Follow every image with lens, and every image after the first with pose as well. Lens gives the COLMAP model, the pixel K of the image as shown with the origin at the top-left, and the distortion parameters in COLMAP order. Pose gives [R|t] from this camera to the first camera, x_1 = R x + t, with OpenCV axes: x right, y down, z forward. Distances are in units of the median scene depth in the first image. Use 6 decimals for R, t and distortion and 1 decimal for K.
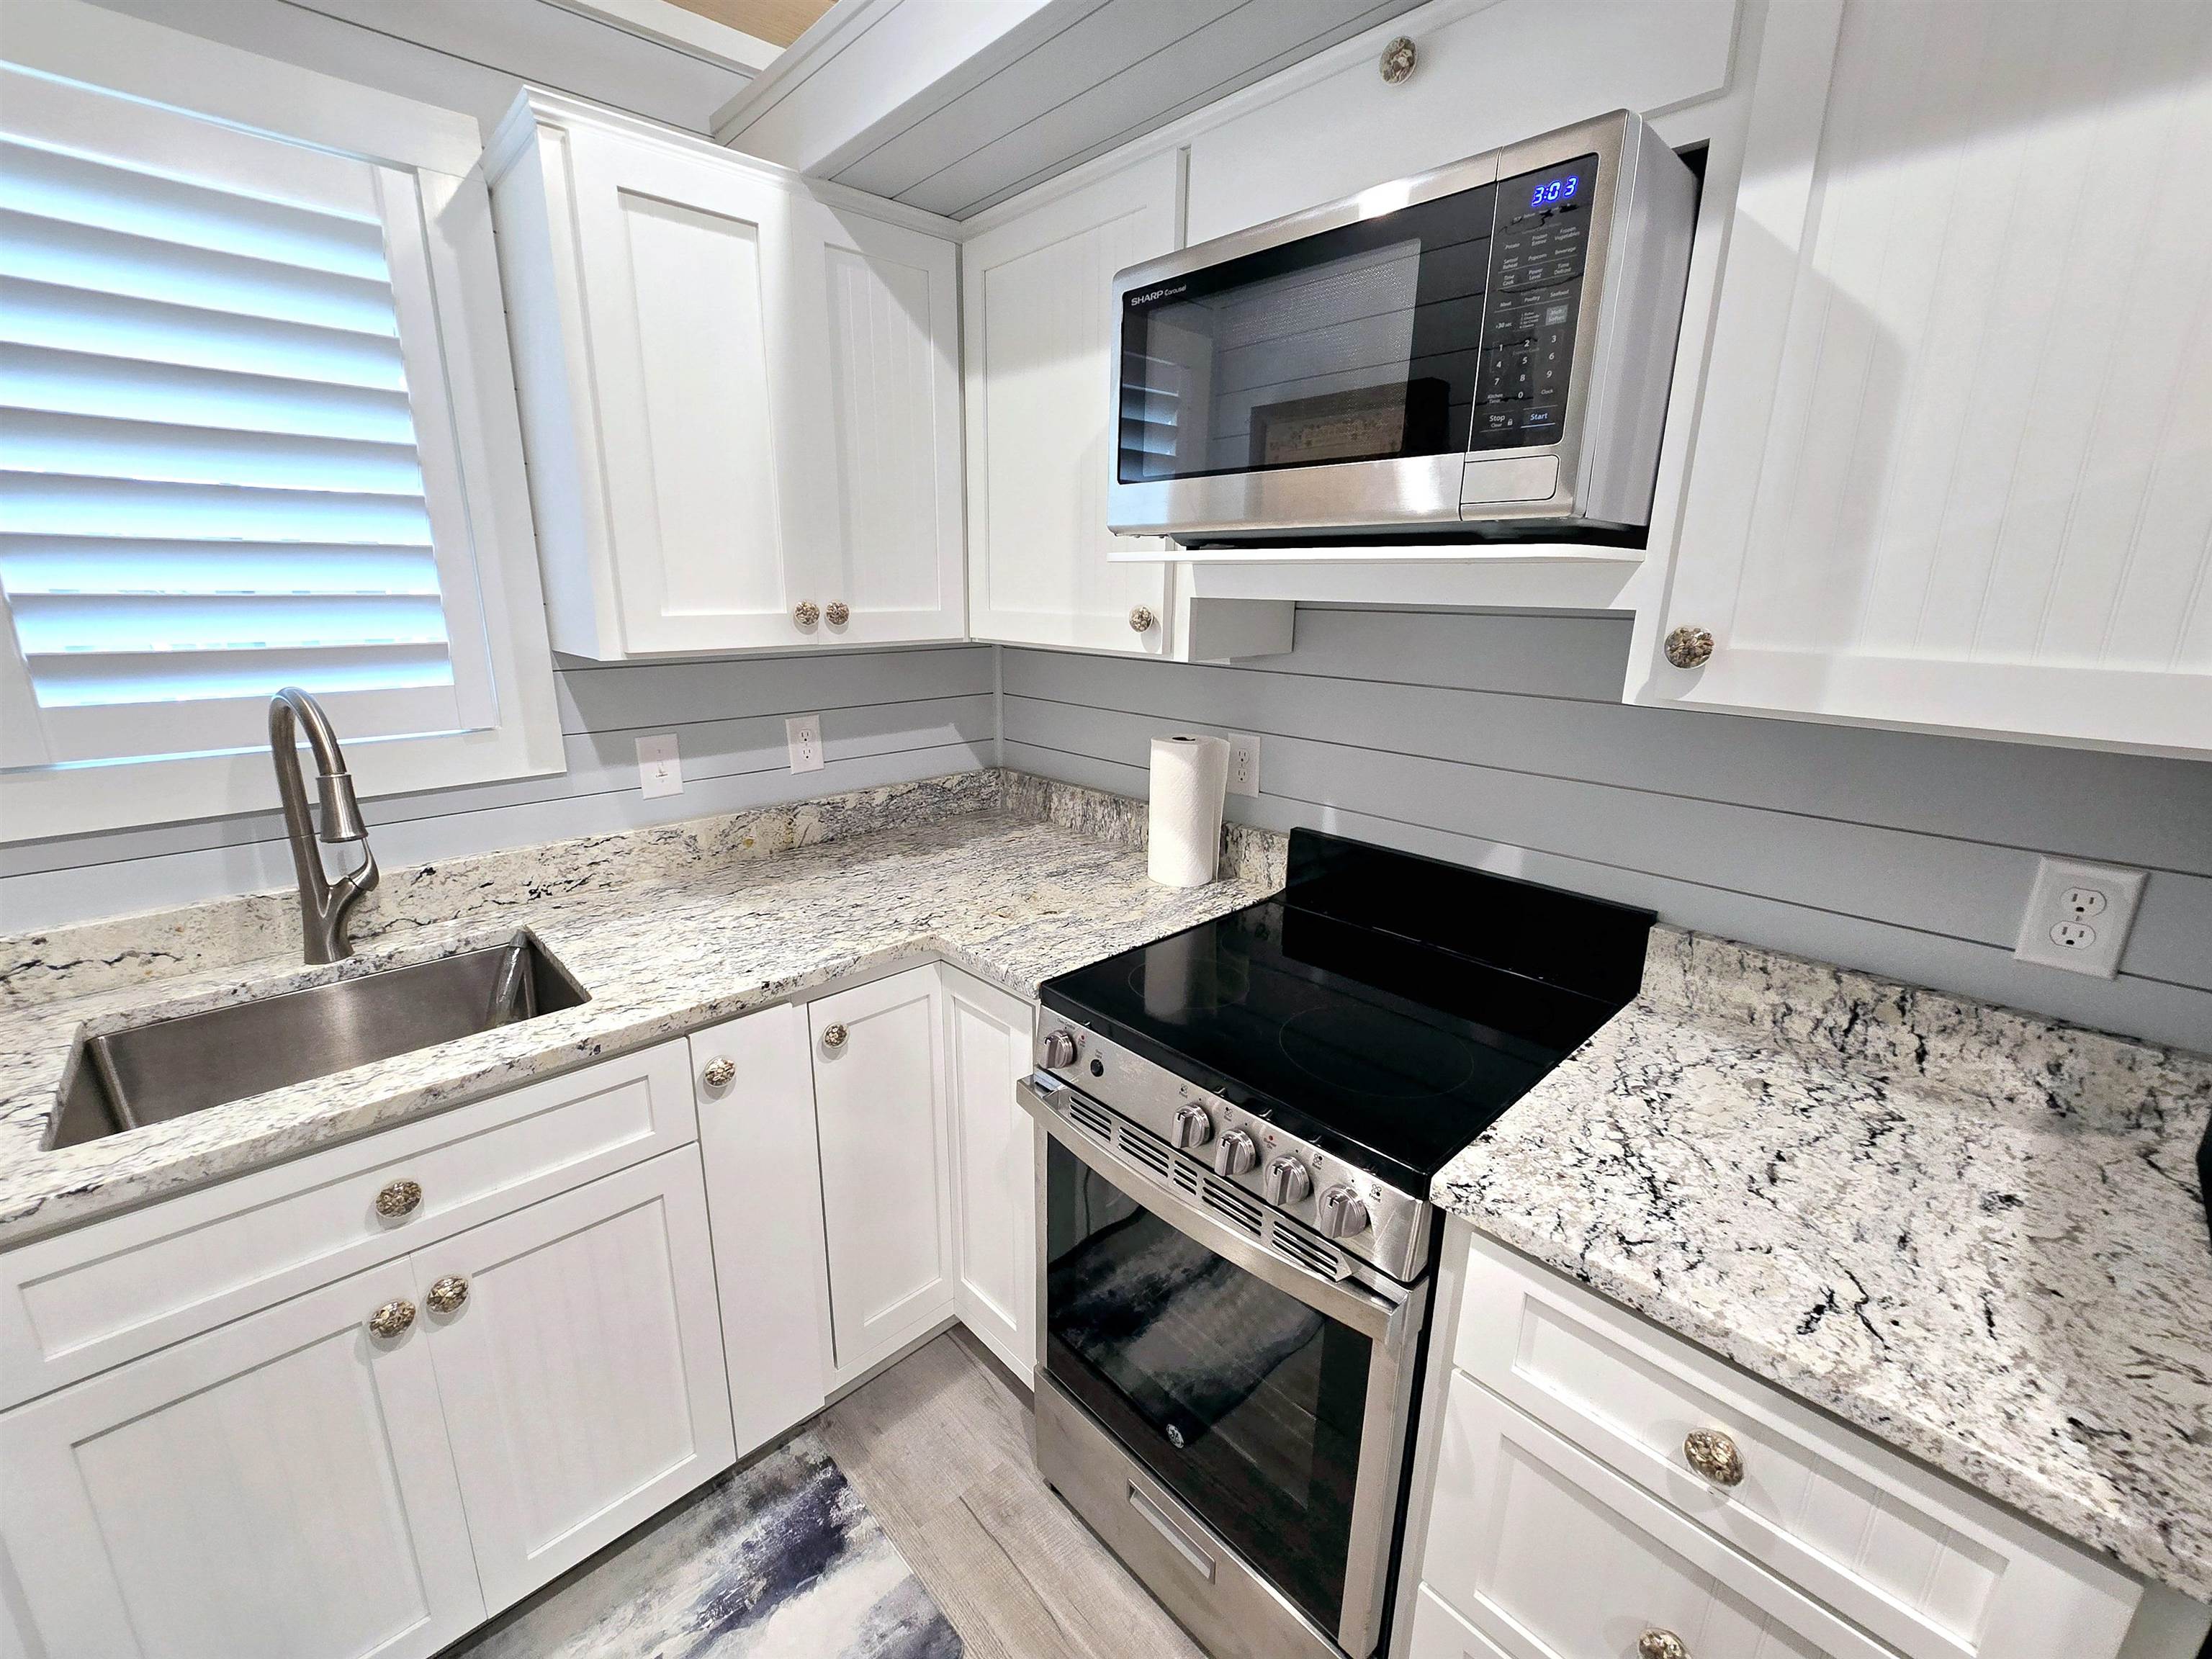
lens RADIAL K [[919.6, 0, 1099.6], [0, 919.6, 823.6], [0, 0, 1]] dist [0.000885, -0.003761]
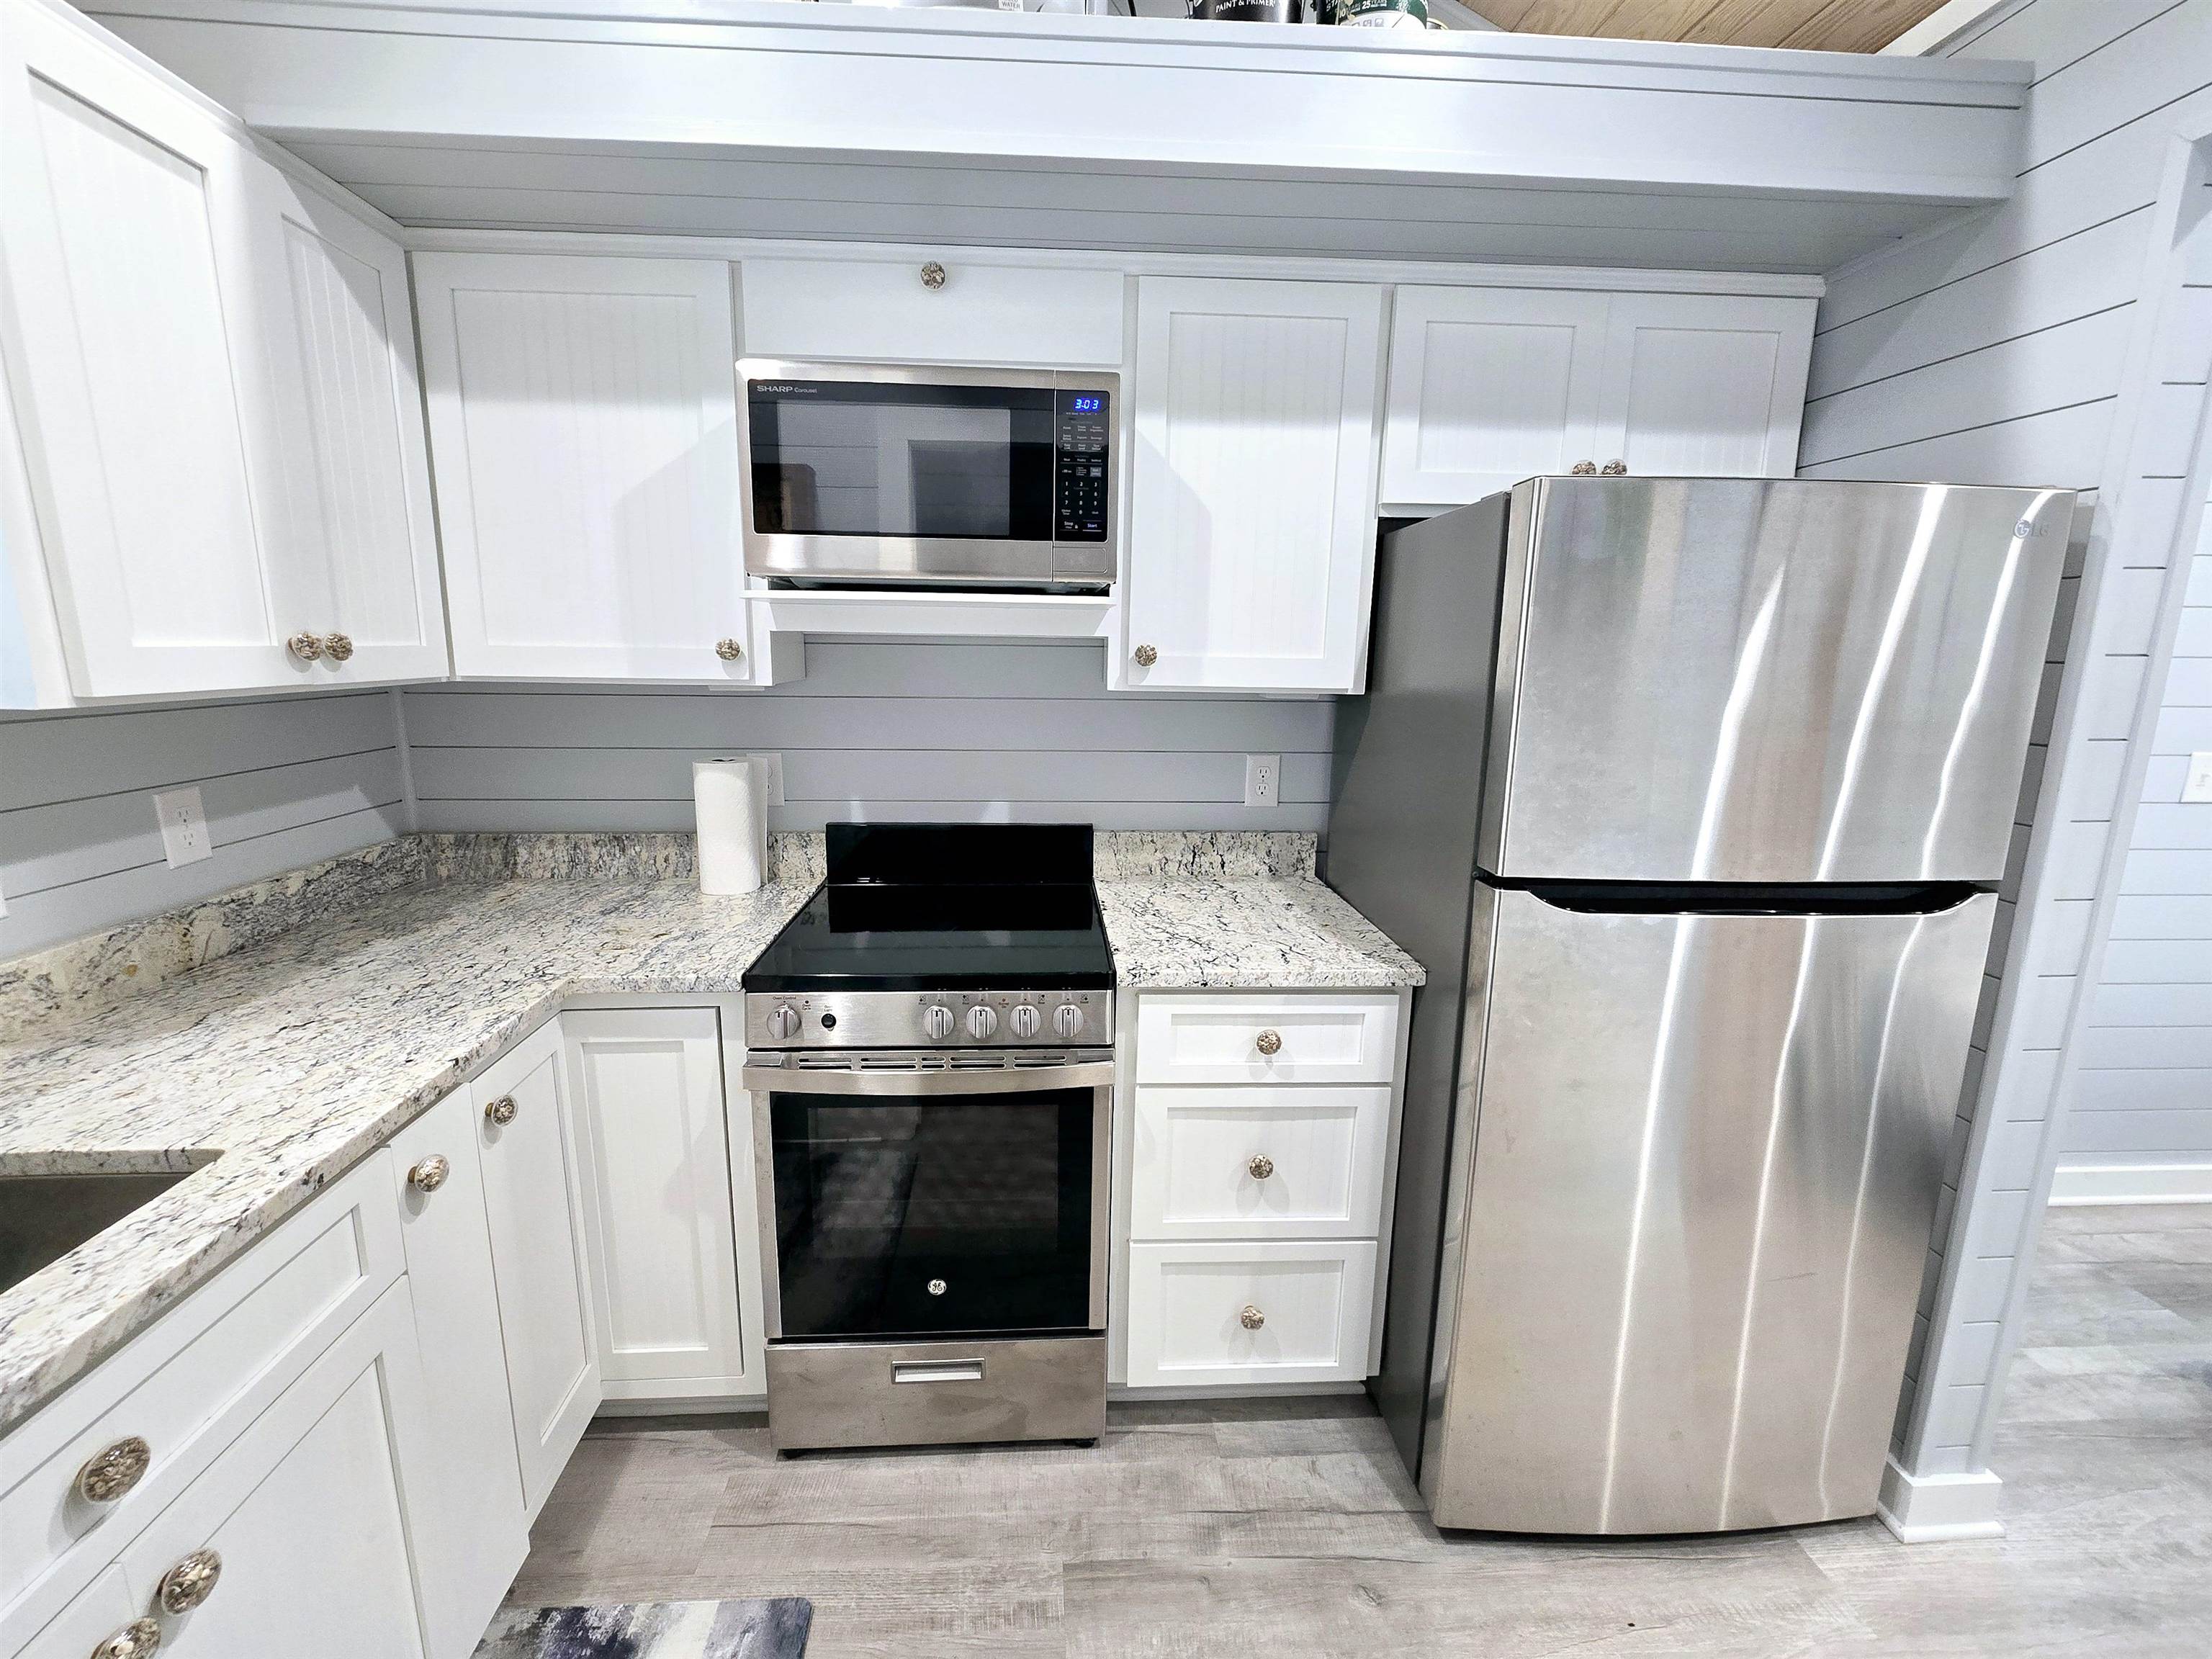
lens RADIAL K [[901.0, 0, 1106.0], [0, 901.0, 829.5], [0, 0, 1]] dist [-0.000063, -0.000004]
pose [[0.625628, -0.156253, 0.764313, -0.528064], [0.192635, 0.980339, 0.042735, 0.036282], [-0.755964, 0.120497, 0.643427, -0.040109]]
